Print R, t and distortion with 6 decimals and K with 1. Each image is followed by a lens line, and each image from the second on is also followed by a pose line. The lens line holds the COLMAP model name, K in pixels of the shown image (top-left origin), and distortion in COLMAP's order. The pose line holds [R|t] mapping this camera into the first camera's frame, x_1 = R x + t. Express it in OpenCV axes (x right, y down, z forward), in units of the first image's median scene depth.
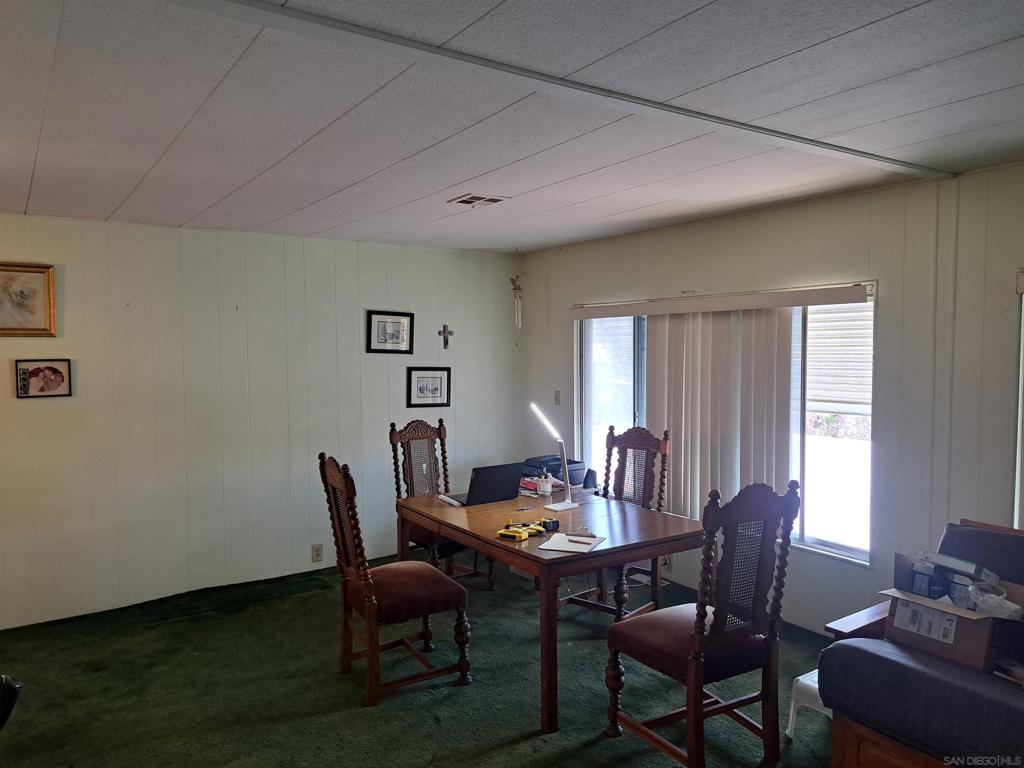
lens RADIAL K [[740.6, 0, 511.8], [0, 740.6, 385.0], [0, 0, 1]] dist [0.069936, -0.070090]
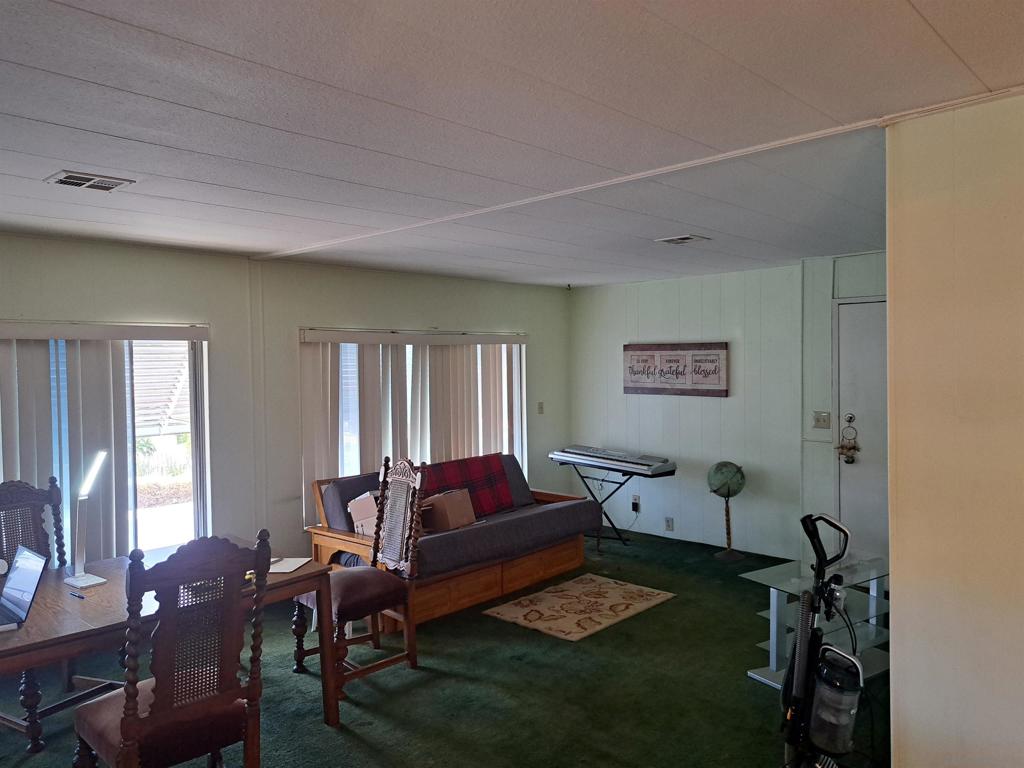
lens RADIAL K [[740.6, 0, 512.0], [0, 740.6, 383.4], [0, 0, 1]] dist [0.069936, -0.070090]
pose [[-0.216961, -0.006195, 0.976161, -0.863226], [0.086753, 0.995901, 0.025602, -0.020078], [-0.972318, 0.090240, -0.215534, 0.716849]]
